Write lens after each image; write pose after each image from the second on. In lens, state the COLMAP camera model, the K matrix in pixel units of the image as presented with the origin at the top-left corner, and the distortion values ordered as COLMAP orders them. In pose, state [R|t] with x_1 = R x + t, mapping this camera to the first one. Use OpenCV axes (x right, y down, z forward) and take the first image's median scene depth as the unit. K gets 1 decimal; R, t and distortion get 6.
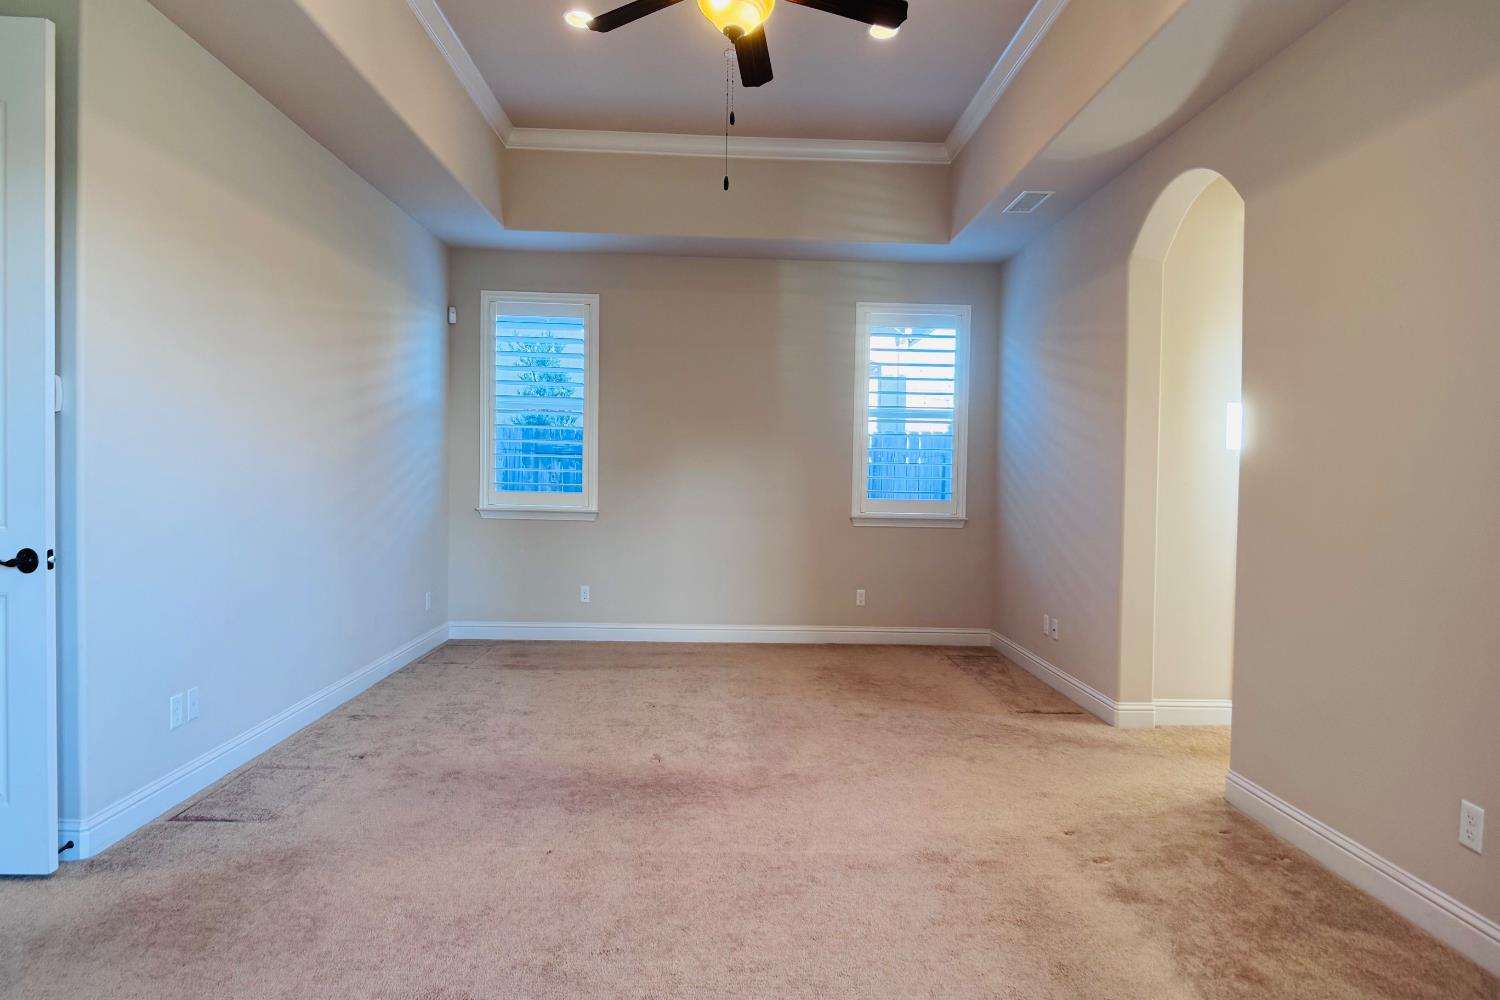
lens RADIAL K [[787.0, 0, 745.4], [0, 787.0, 502.1], [0, 0, 1]] dist [0.003935, -0.001463]
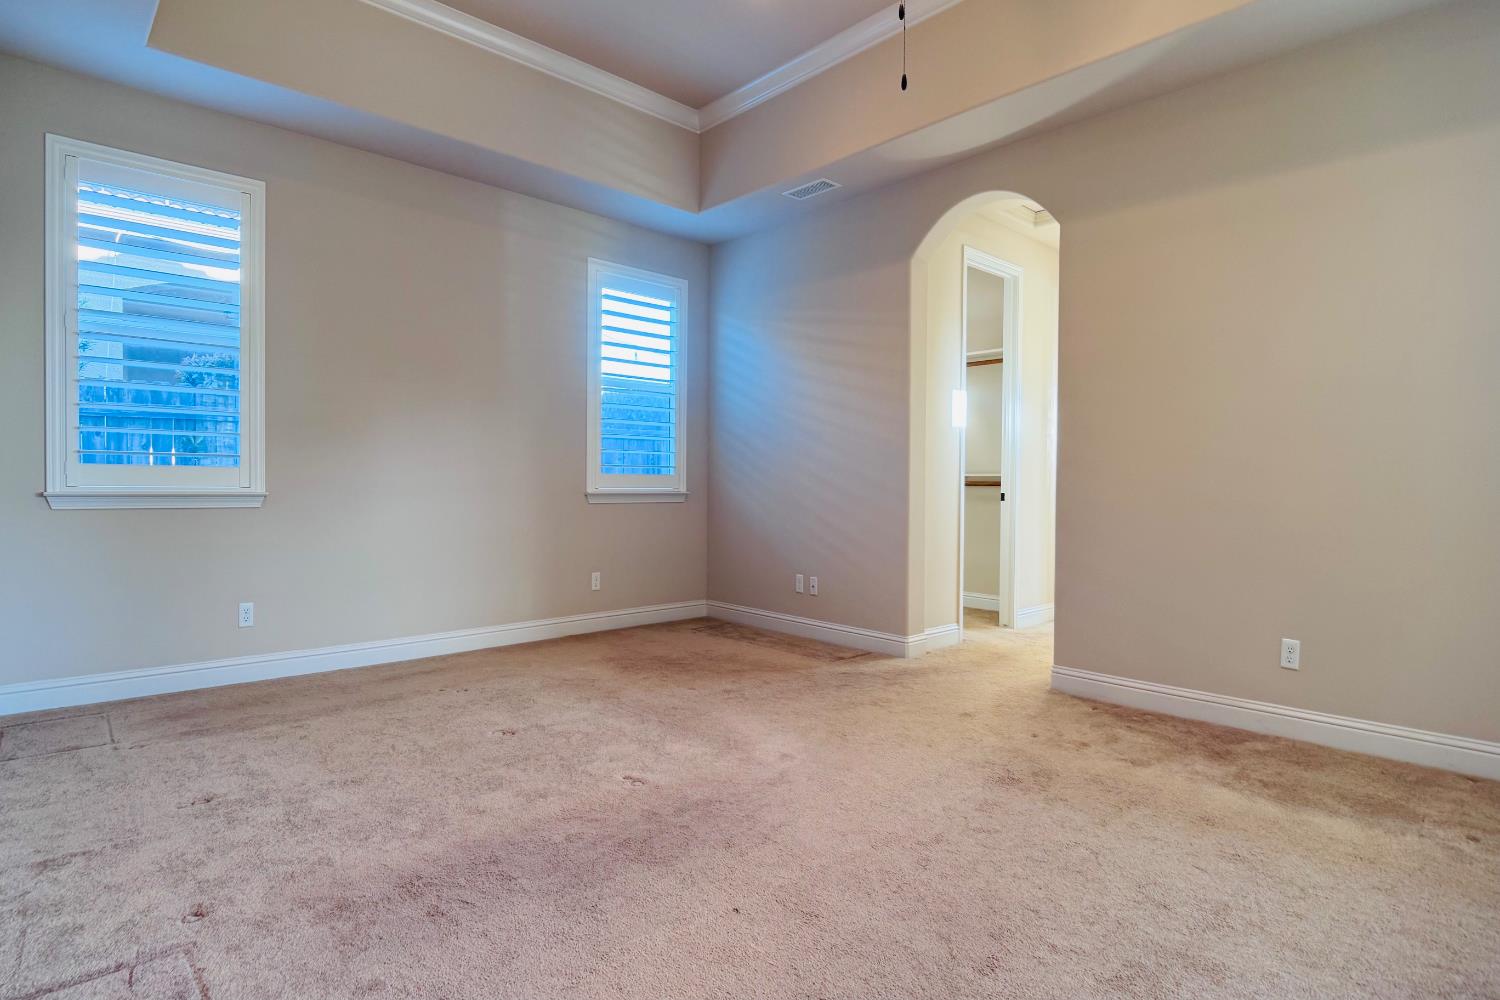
lens RADIAL K [[781.9, 0, 750.0], [0, 781.9, 500.0], [0, 0, 1]] dist [0.027801, -0.037955]
pose [[0.752512, -0.028138, 0.657977, -0.369409], [0.028202, 0.999547, 0.010491, 0.025632], [-0.657974, 0.010662, 0.752965, 0.221837]]
